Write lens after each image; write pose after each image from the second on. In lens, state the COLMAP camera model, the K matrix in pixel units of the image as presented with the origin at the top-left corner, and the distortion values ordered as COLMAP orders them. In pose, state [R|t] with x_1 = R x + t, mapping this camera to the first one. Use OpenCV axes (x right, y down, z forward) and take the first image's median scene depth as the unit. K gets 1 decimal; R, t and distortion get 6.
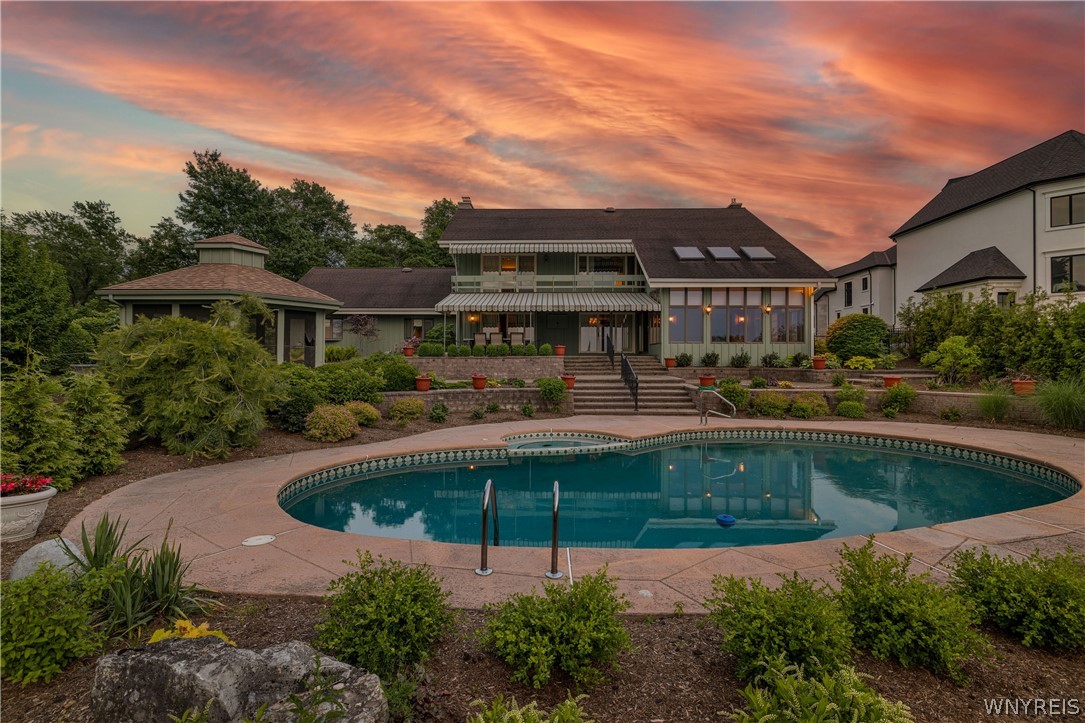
lens RADIAL K [[517.8, 0, 540.9], [0, 517.8, 360.7], [0, 0, 1]] dist [-0.000532, -0.000033]
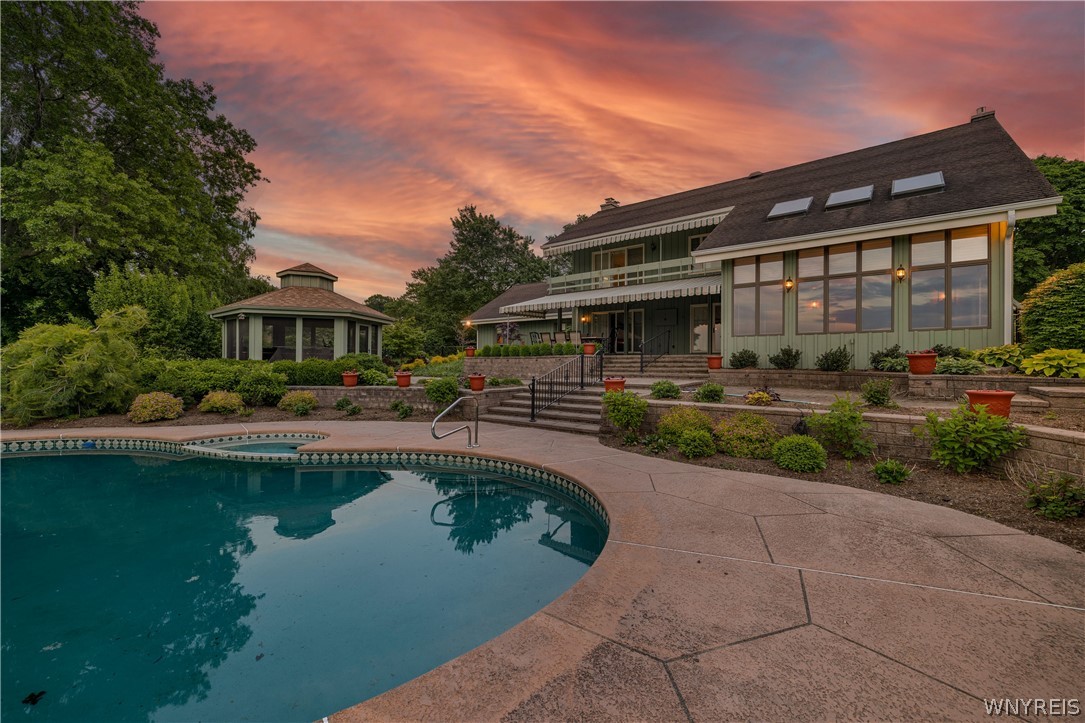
lens RADIAL K [[458.4, 0, 542.8], [0, 458.4, 363.5], [0, 0, 1]] dist [0.000219, -0.000606]
pose [[0.782367, 0.002396, -0.622813, 0.461320], [-0.006431, 0.999970, -0.004232, 0.009008], [0.622784, 0.007316, 0.782360, 0.350242]]
